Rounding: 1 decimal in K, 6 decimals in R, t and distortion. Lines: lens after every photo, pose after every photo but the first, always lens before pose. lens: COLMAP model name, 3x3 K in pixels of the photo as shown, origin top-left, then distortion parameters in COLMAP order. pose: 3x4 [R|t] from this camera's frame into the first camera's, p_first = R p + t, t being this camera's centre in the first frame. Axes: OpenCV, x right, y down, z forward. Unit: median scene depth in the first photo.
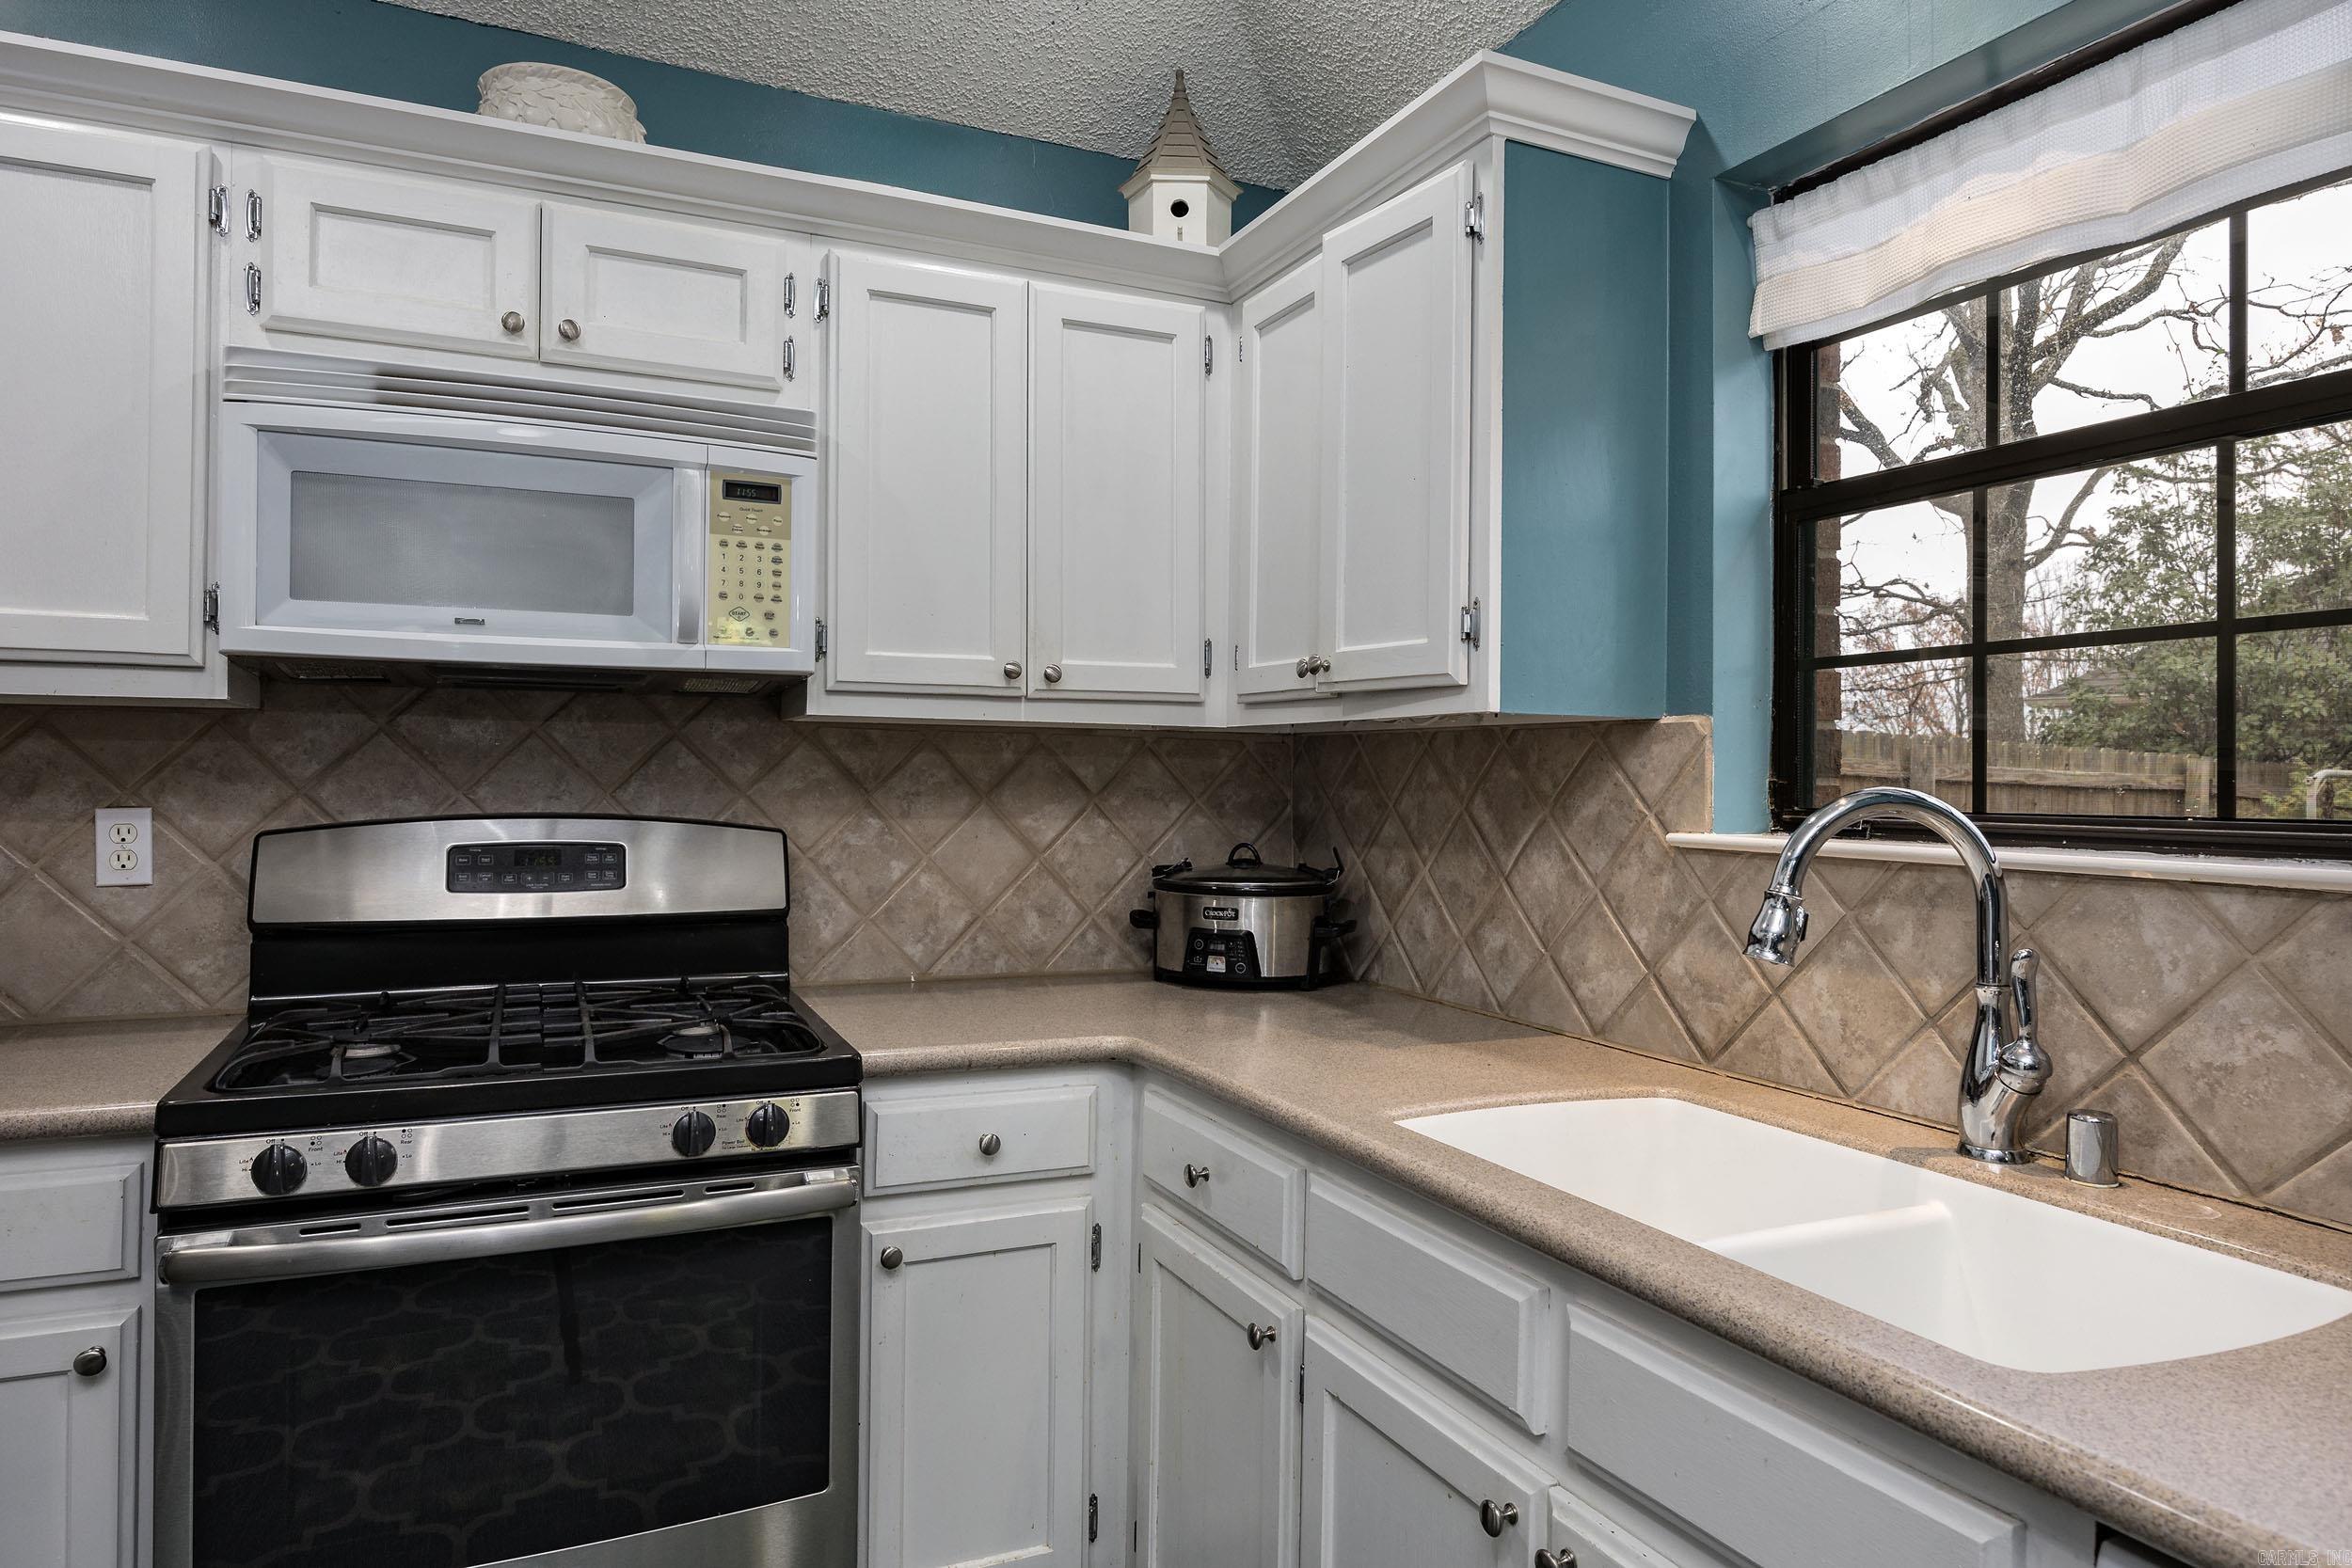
lens RADIAL K [[1456.1, 0, 1223.0], [0, 1456.1, 768.1], [0, 0, 1]] dist [-0.007384, -0.000594]
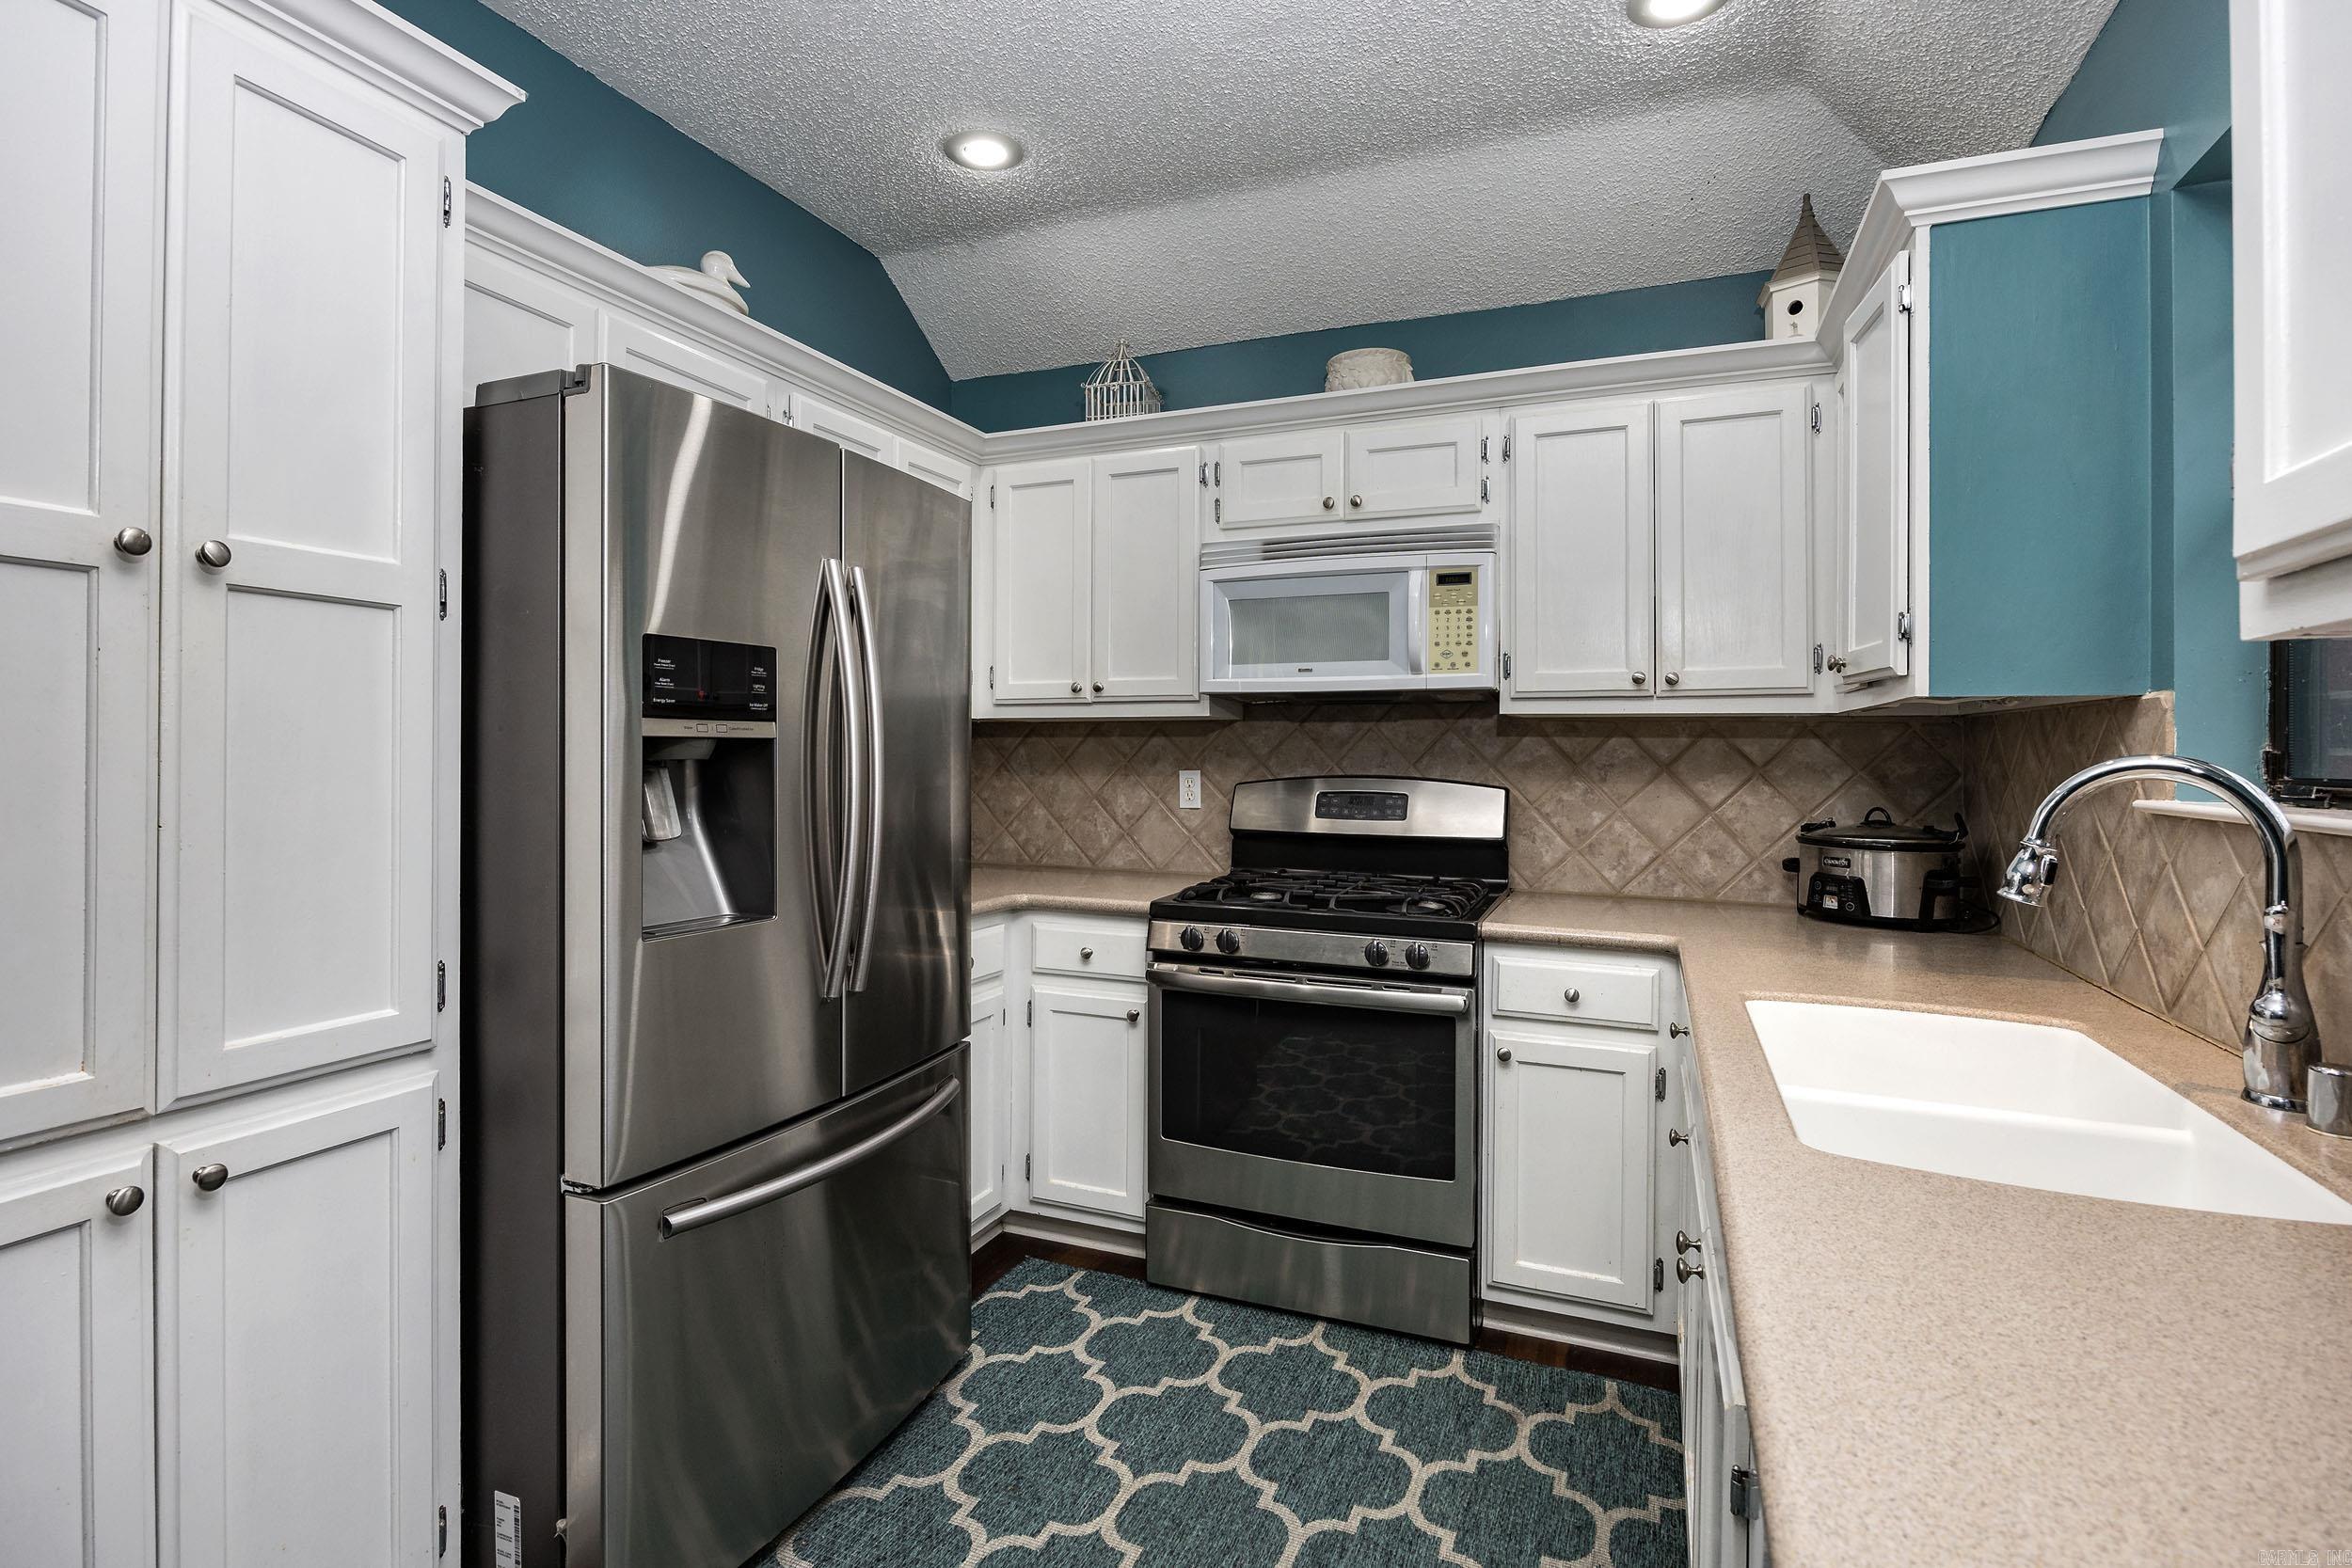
lens RADIAL K [[1157.1, 0, 1128.7], [0, 1157.1, 749.6], [0, 0, 1]] dist [-0.017102, -0.001261]
pose [[0.647427, -0.007482, -0.762091, 0.414677], [0.005100, 0.999972, -0.005485, 0.006902], [0.762110, -0.000336, 0.647447, -0.113967]]
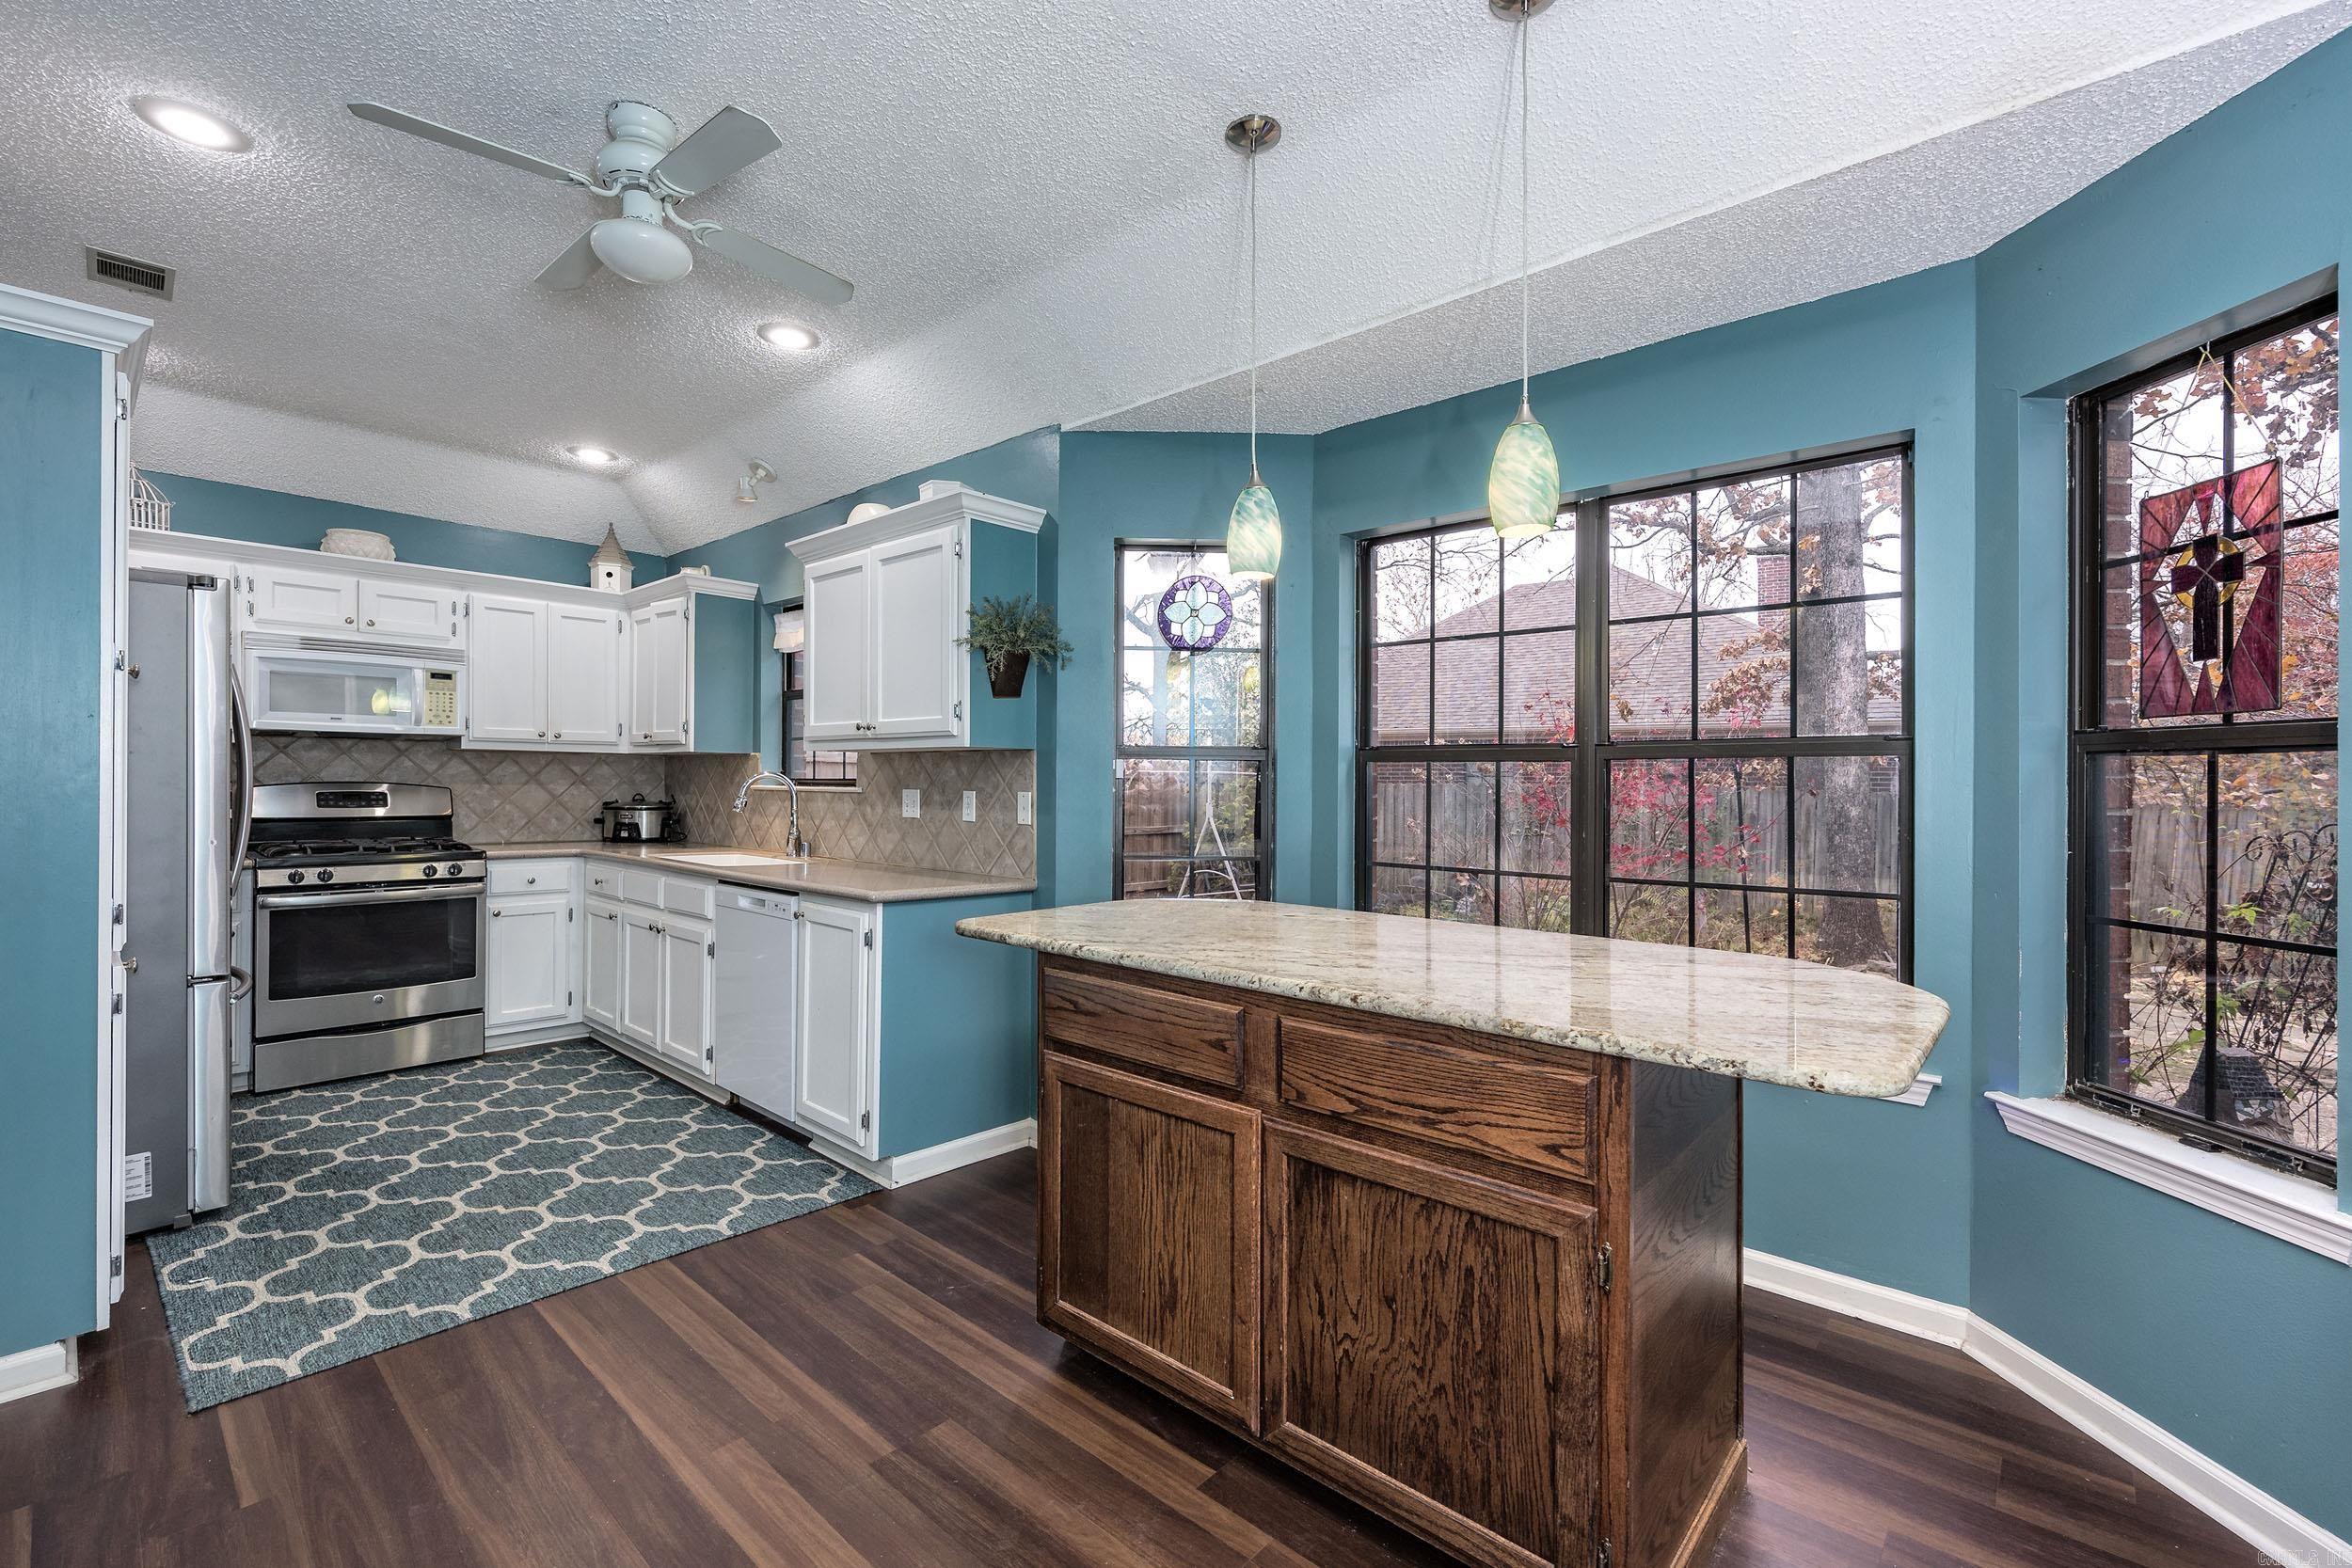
lens RADIAL K [[1040.7, 0, 1192.1], [0, 1040.7, 782.8], [0, 0, 1]] dist [-0.002305, 0.000570]
pose [[0.928649, -0.002717, 0.370950, 0.325314], [-0.001383, 0.999941, 0.010784, 0.009016], [-0.370957, -0.010527, 0.928590, -1.588710]]
